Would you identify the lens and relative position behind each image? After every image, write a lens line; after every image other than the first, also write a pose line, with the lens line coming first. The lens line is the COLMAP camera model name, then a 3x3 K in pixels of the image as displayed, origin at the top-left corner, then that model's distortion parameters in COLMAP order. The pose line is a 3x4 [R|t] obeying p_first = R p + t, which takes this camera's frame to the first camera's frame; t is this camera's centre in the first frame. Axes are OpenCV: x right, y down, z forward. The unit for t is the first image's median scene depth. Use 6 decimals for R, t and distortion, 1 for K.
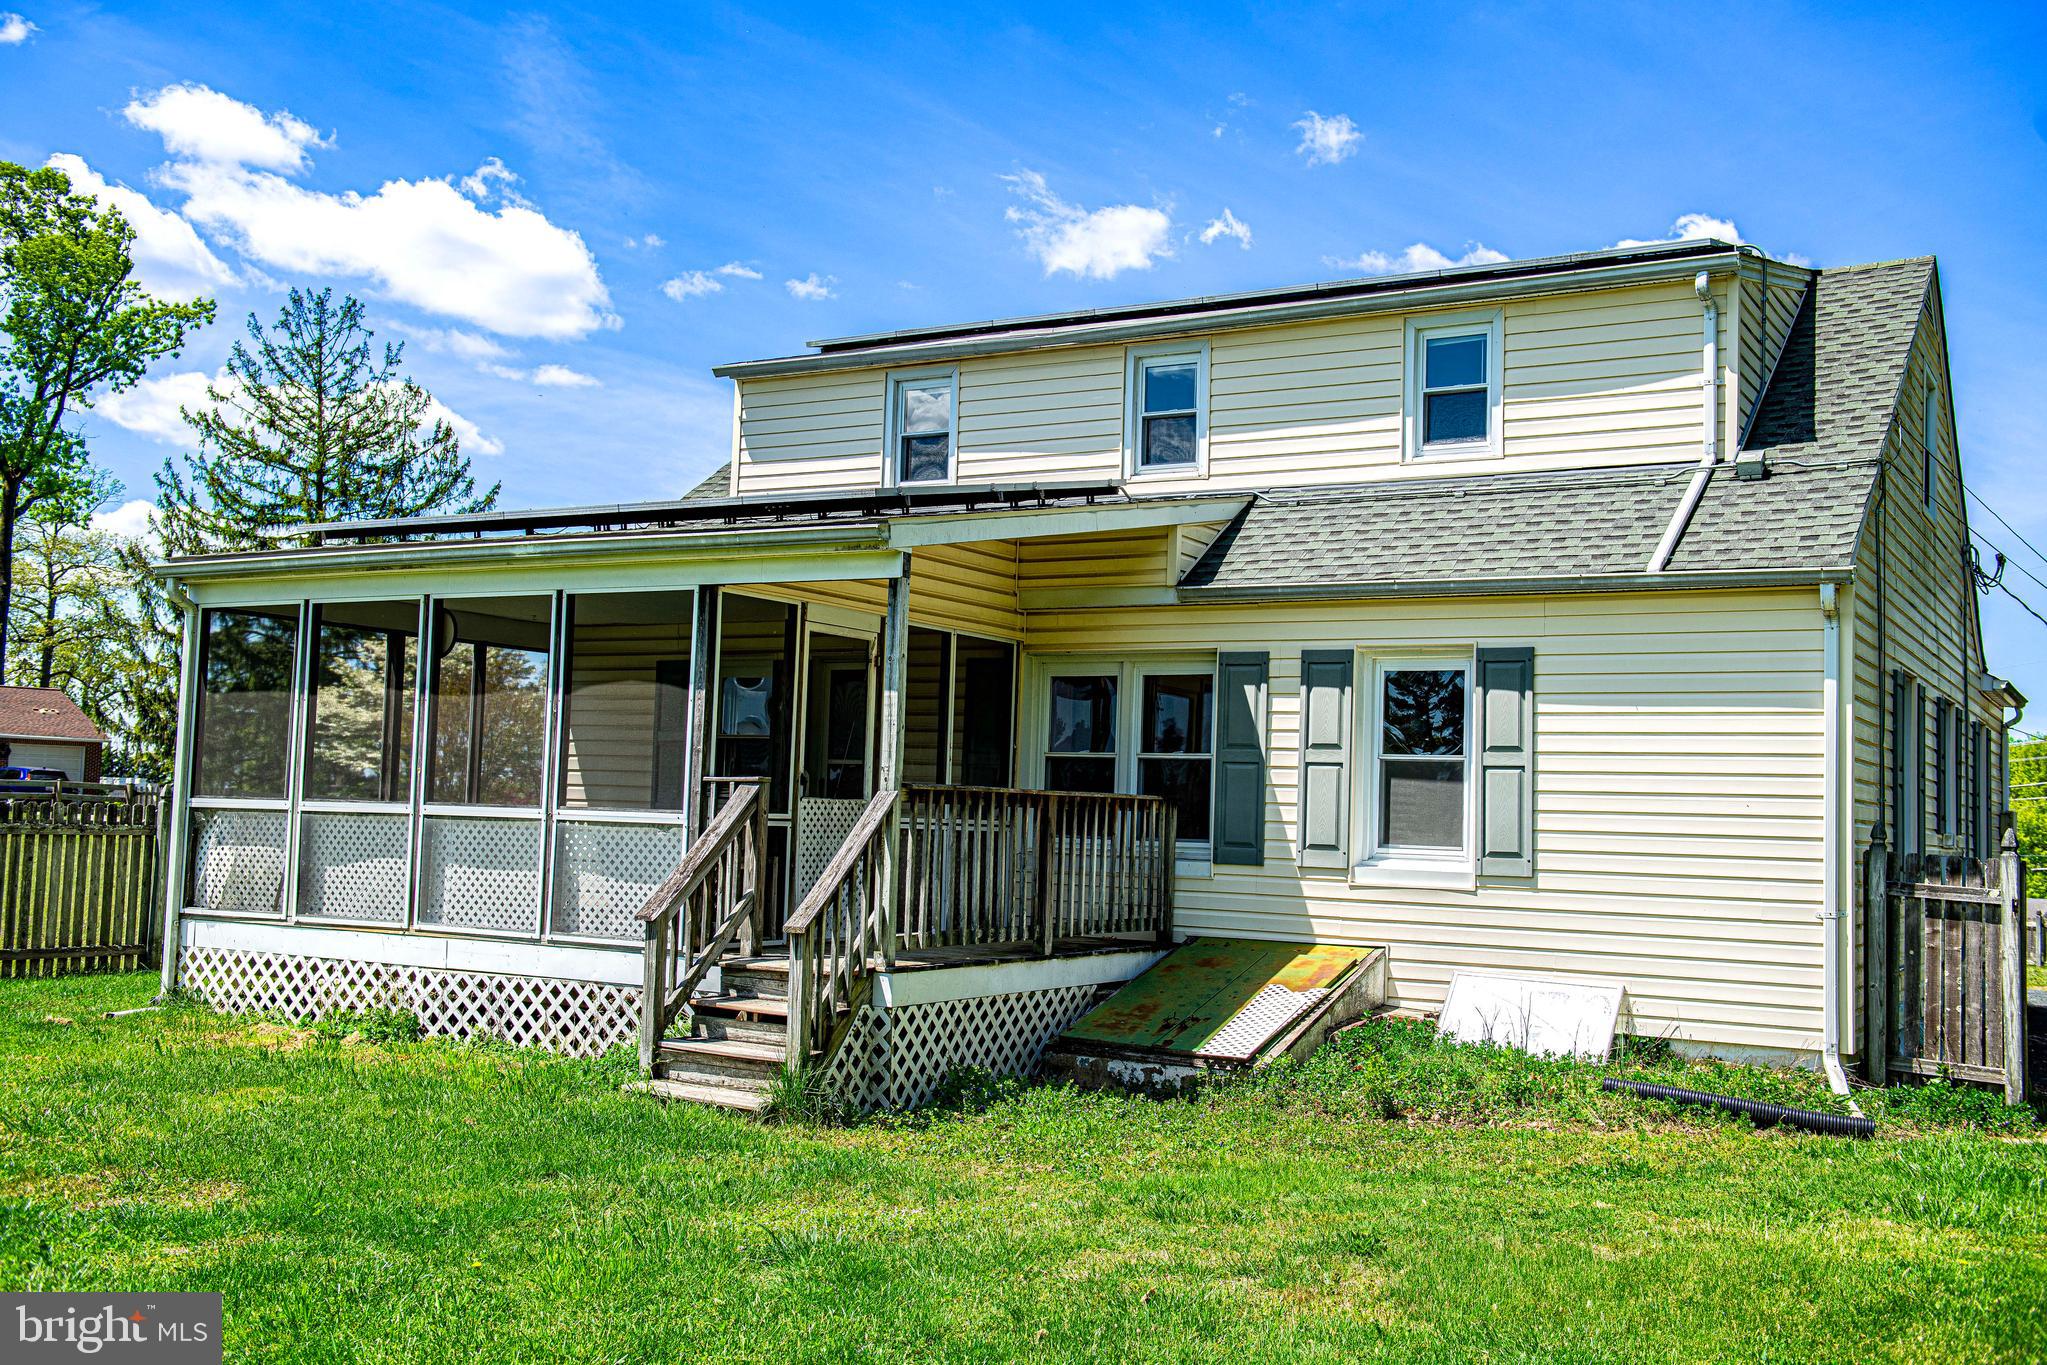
lens RADIAL K [[2035.4, 0, 1024.5], [0, 2035.4, 691.7], [0, 0, 1]] dist [0.021423, 0.000000]
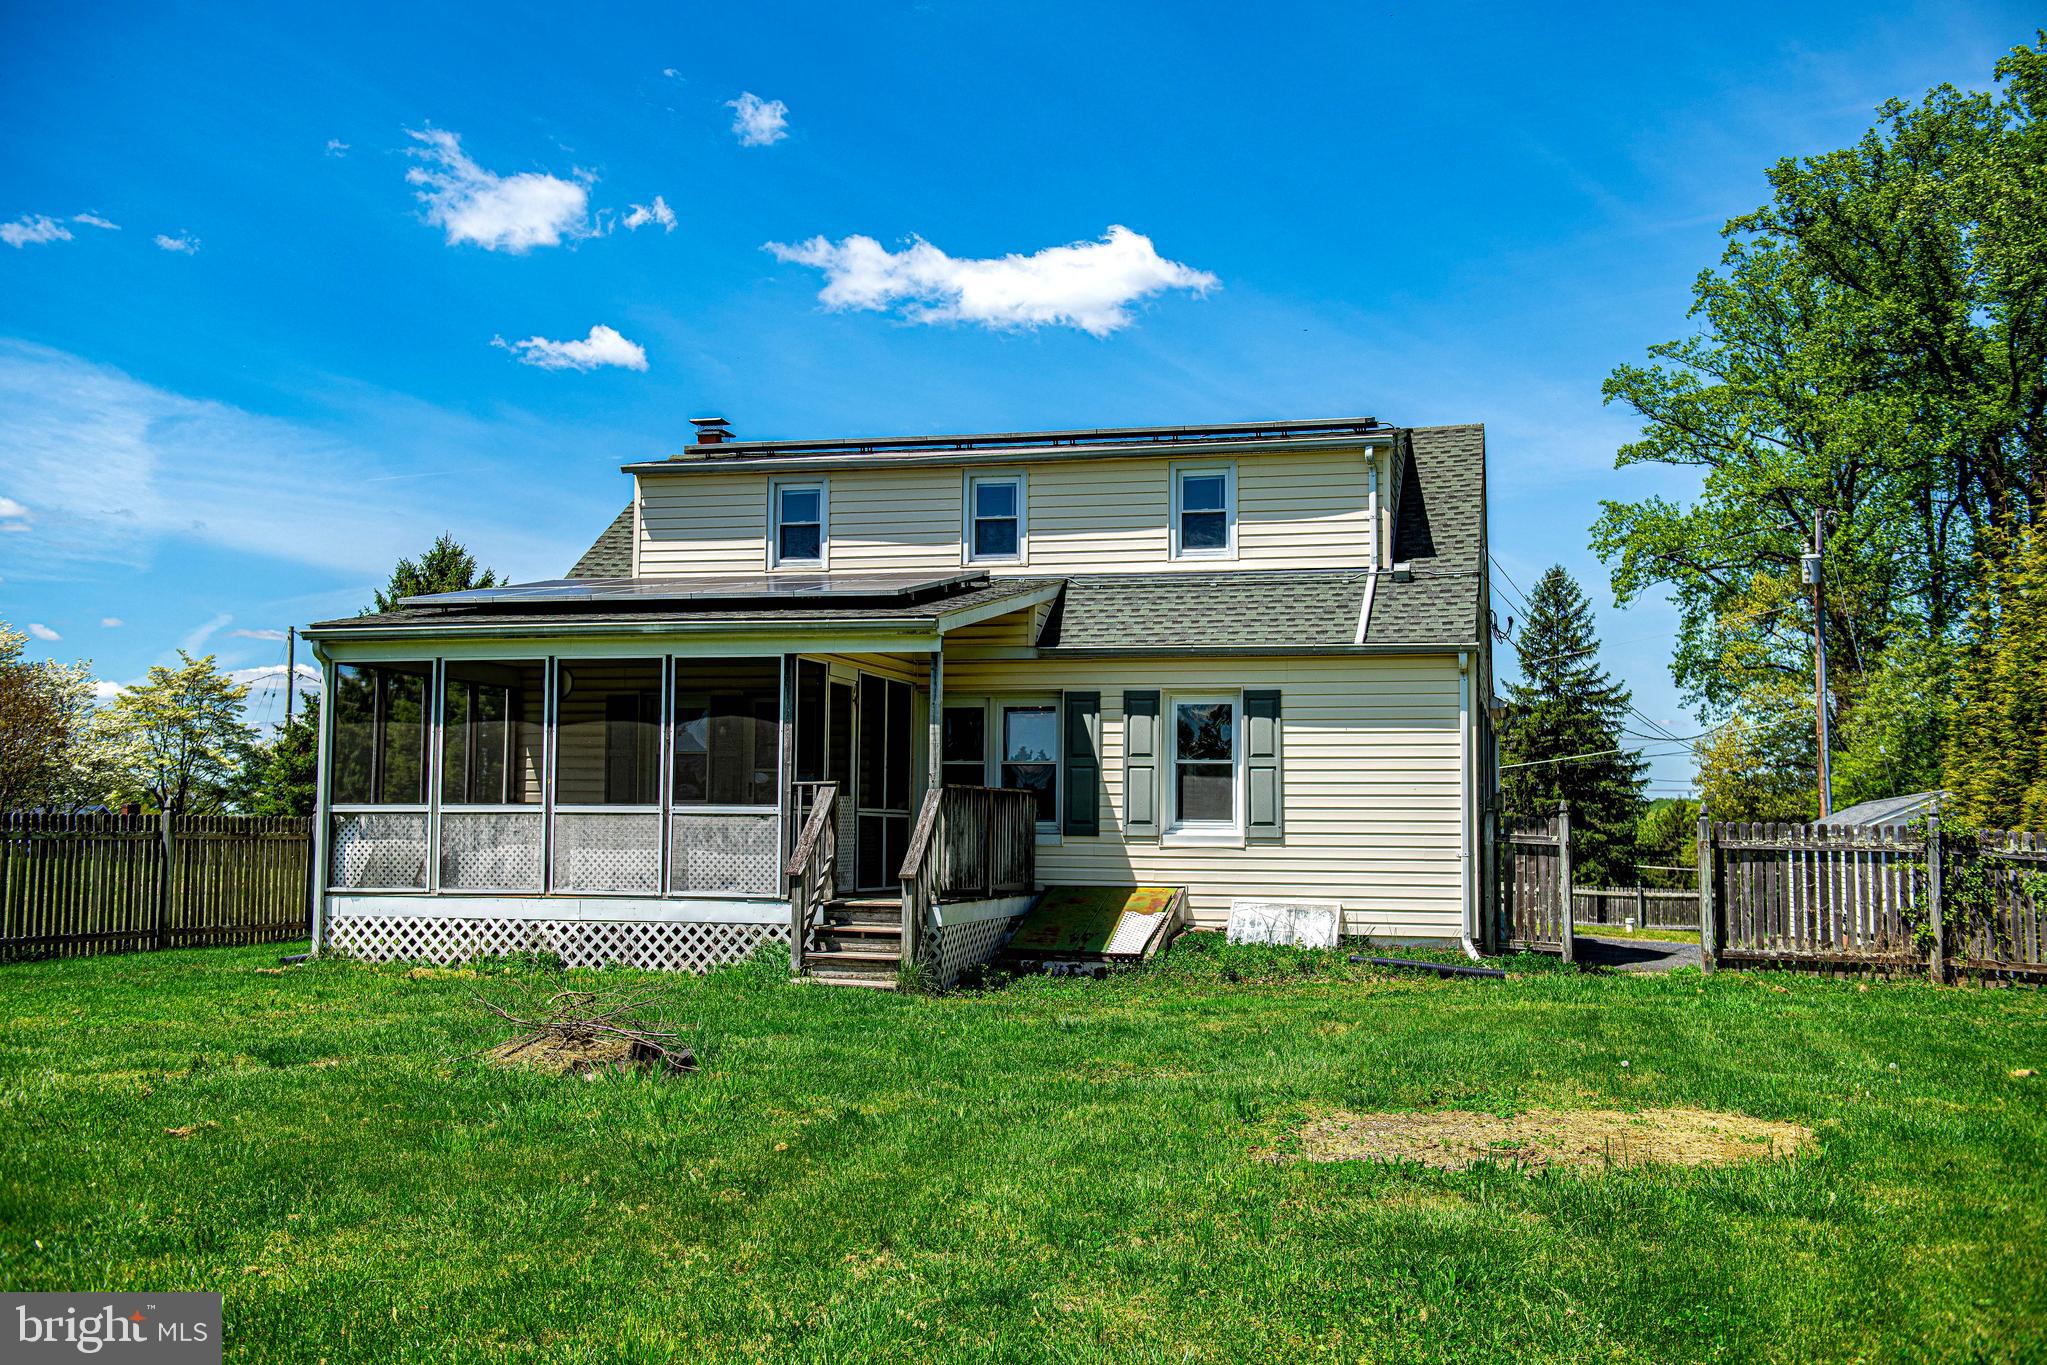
lens RADIAL K [[2173.1, 0, 1024.5], [0, 2173.1, 674.0], [0, 0, 1]] dist [0.030381, 0.000000]
pose [[0.958697, -0.002906, 0.284414, -0.393948], [0.004443, 0.999979, -0.004760, -0.025977], [-0.284395, 0.005828, 0.958690, -0.515089]]
